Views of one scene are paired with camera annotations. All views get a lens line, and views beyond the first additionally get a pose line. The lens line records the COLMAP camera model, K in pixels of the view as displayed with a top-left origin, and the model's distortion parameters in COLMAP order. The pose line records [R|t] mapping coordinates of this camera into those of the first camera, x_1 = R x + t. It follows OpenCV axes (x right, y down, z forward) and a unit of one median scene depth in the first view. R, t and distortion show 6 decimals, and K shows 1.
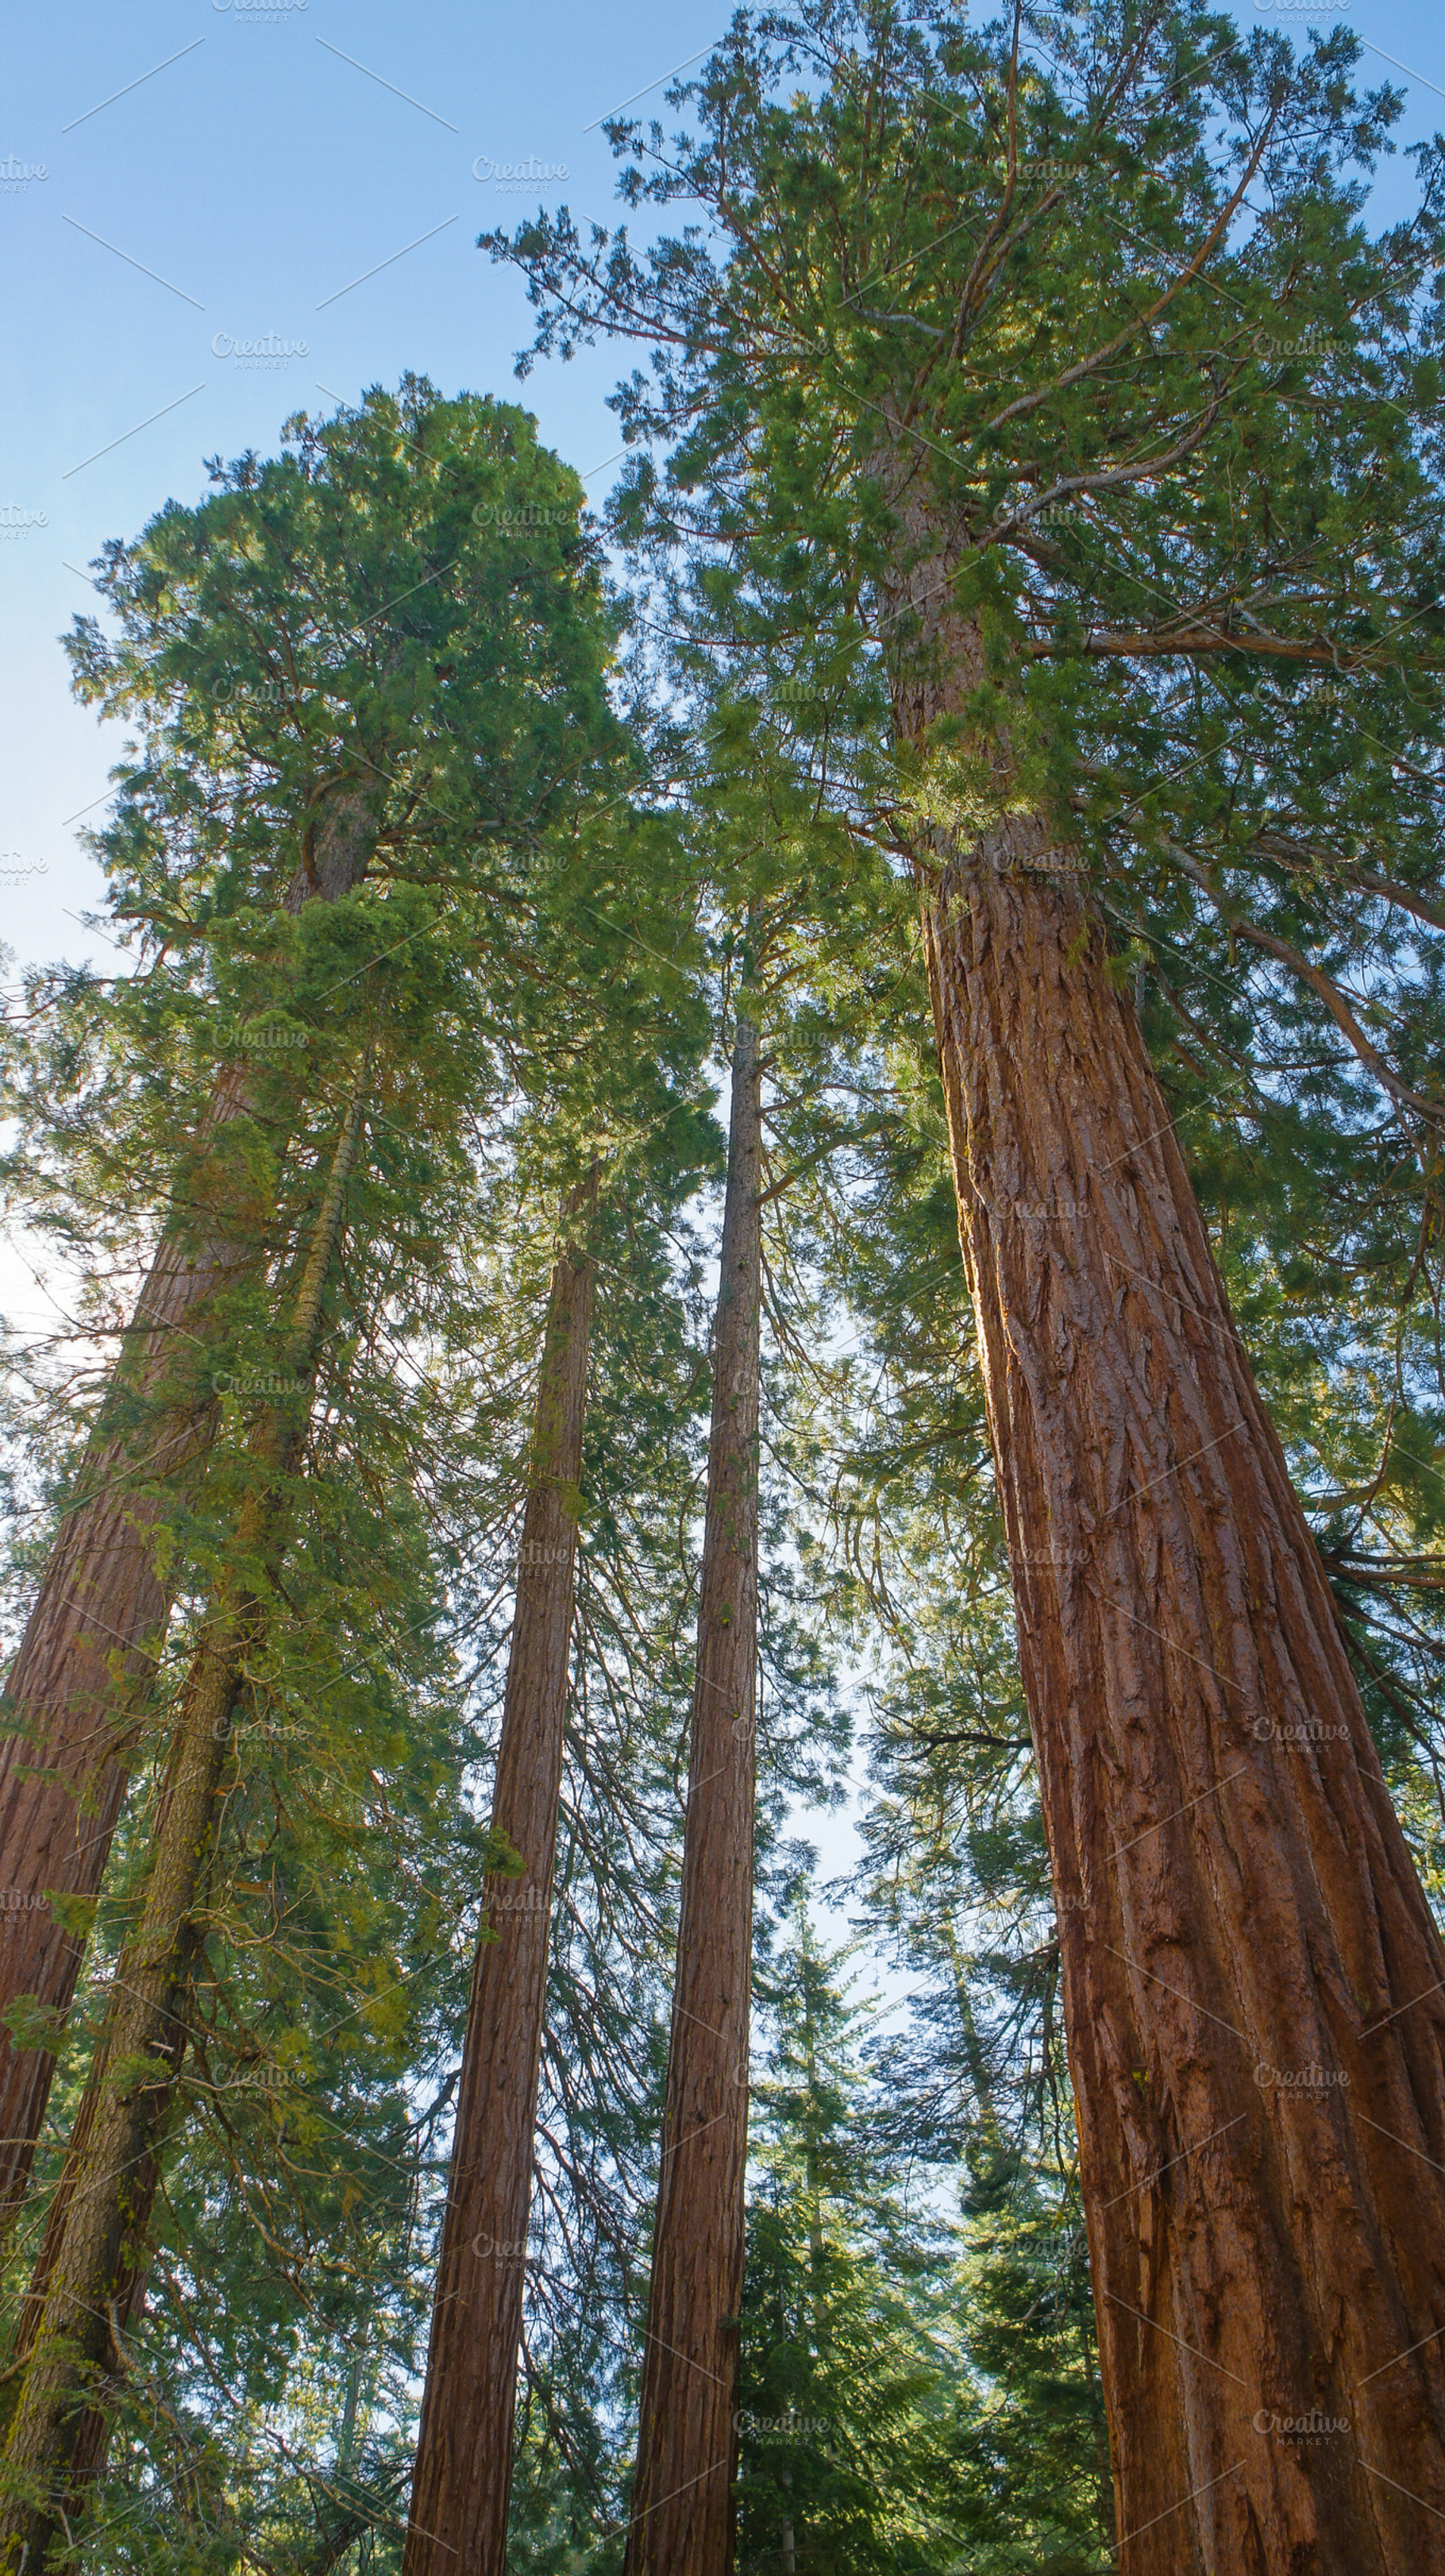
lens RADIAL K [[1387.5, 0, 722.5], [0, 1387.5, 1288.0], [0, 0, 1]] dist [-0.090605, 0.032635]
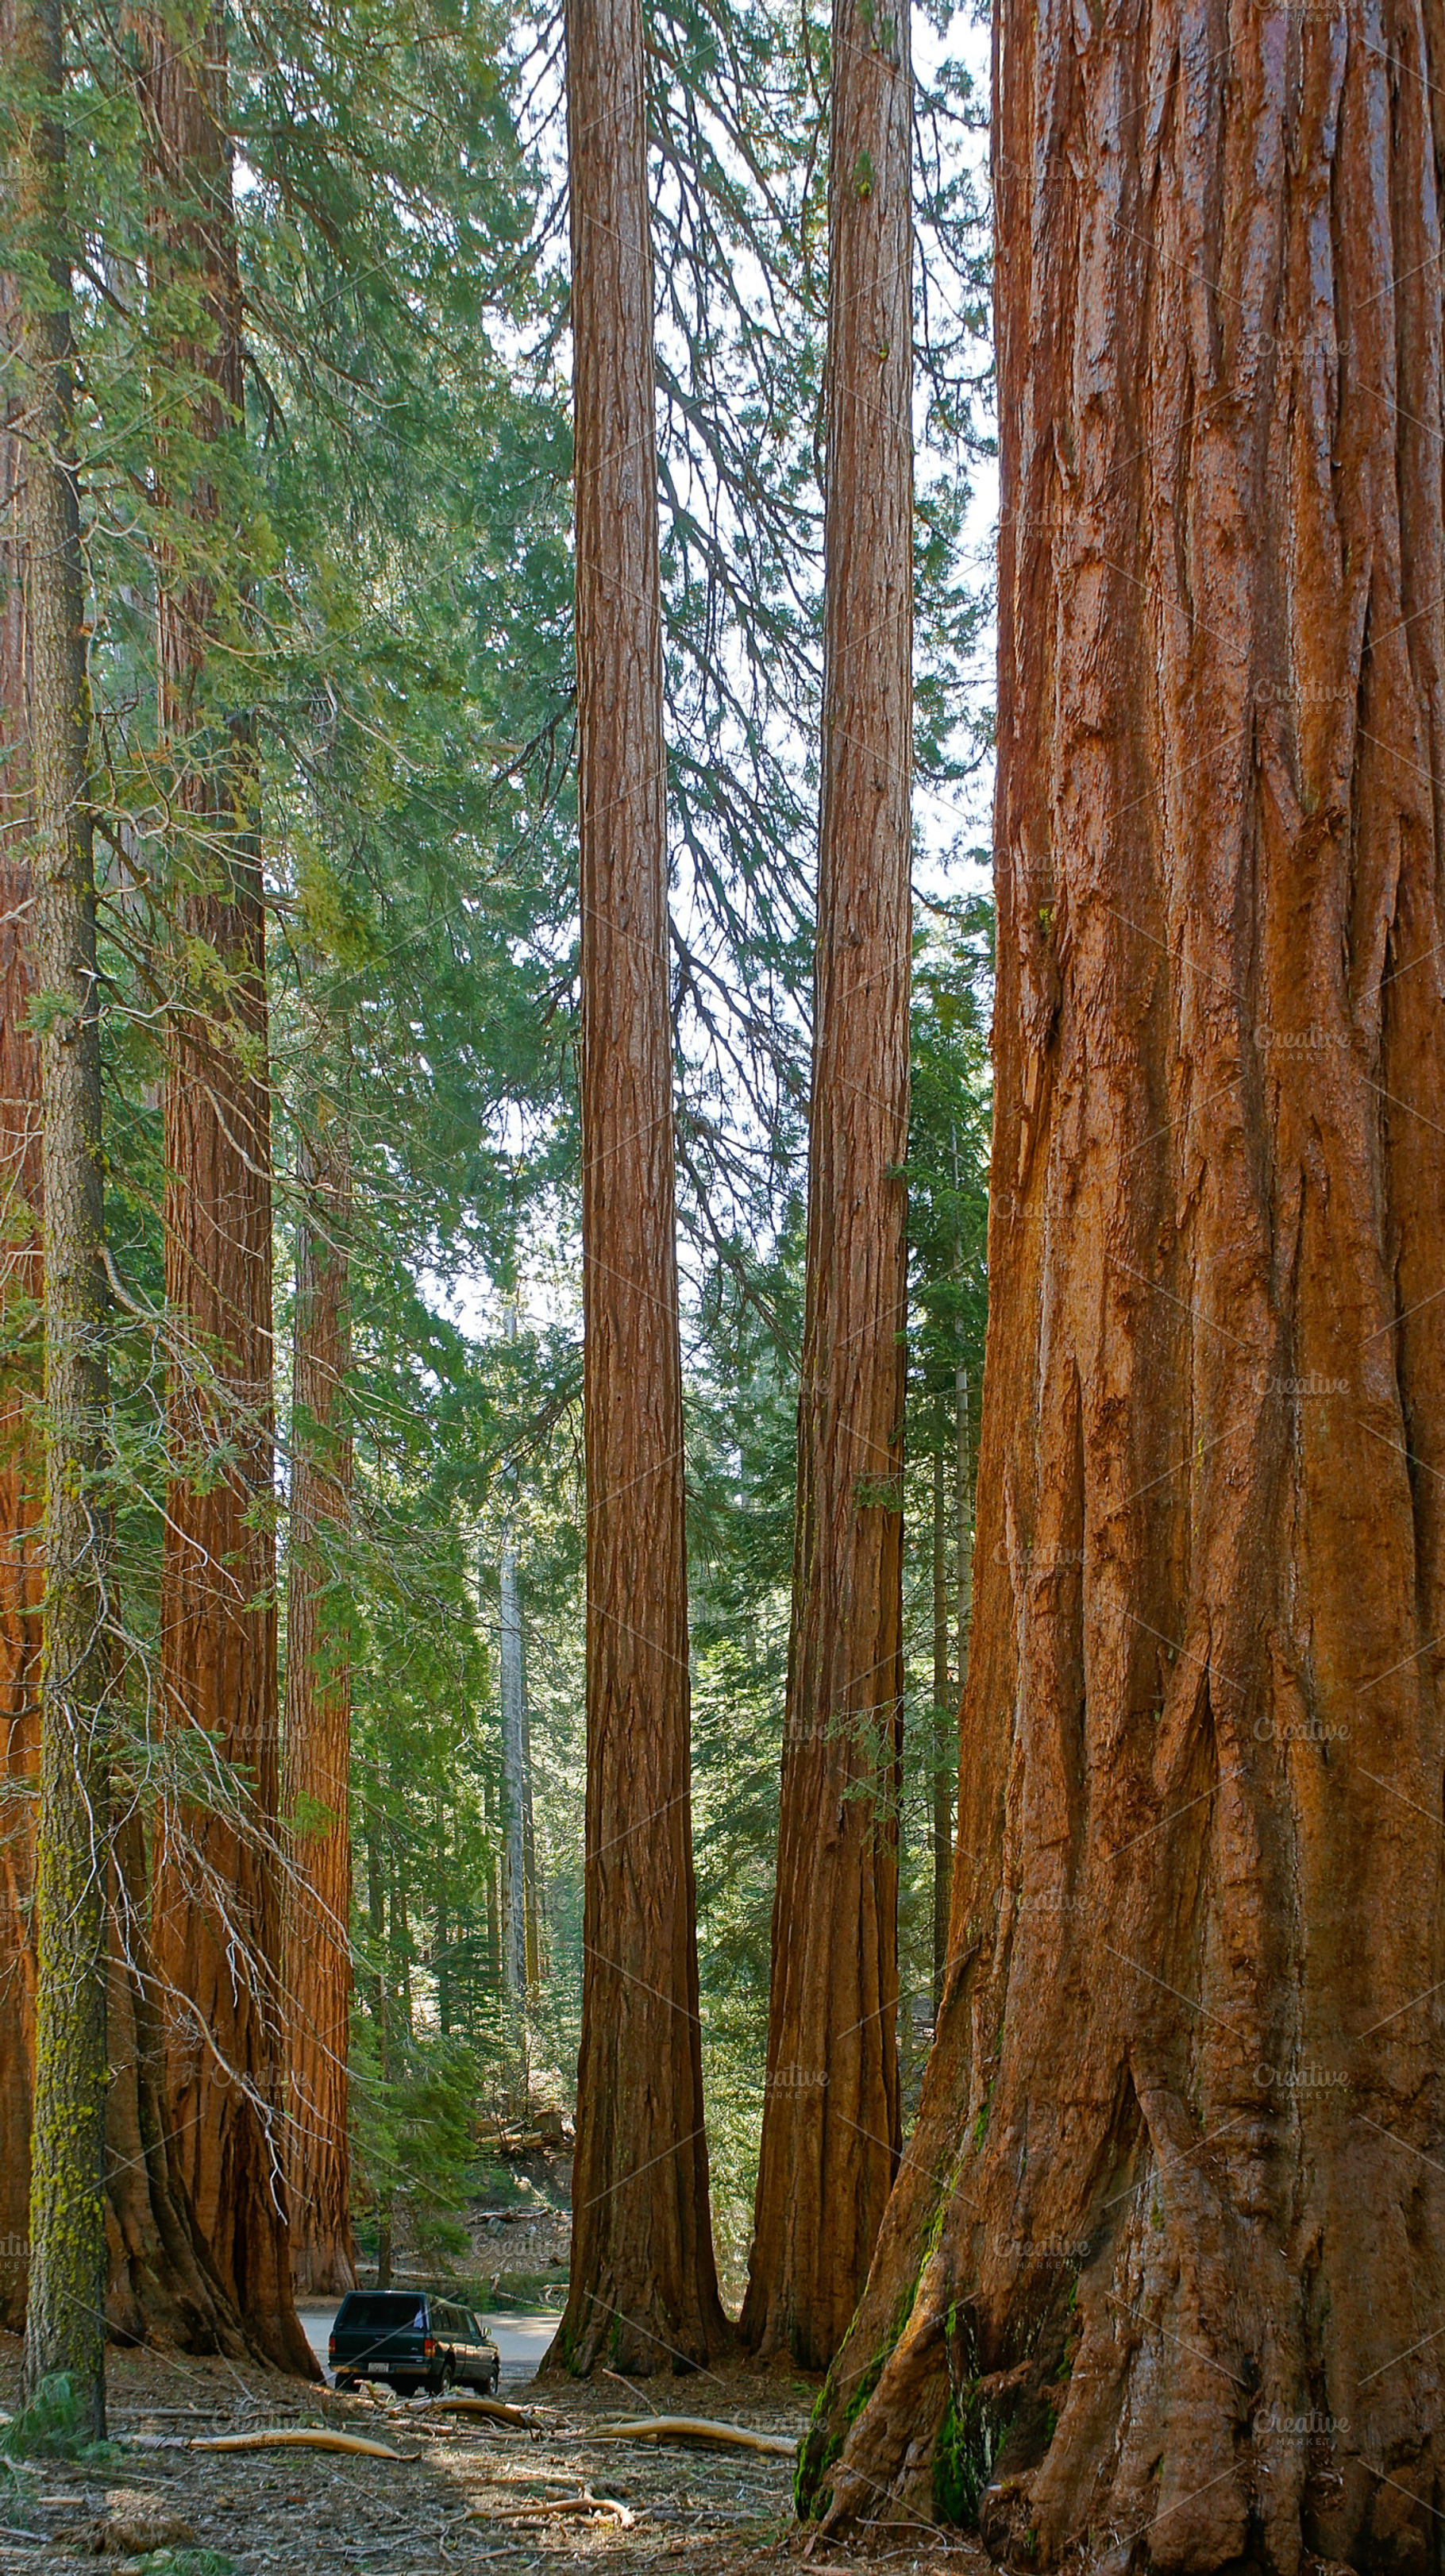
lens RADIAL K [[2186.4, 0, 728.2], [0, 2186.4, 1226.2], [0, 0, 1]] dist [-0.033740, 0.106236]
pose [[0.974777, -0.095822, -0.201565, 0.341743], [0.202972, 0.756168, 0.622103, -0.069010], [0.092806, -0.647323, 0.756544, -0.047858]]
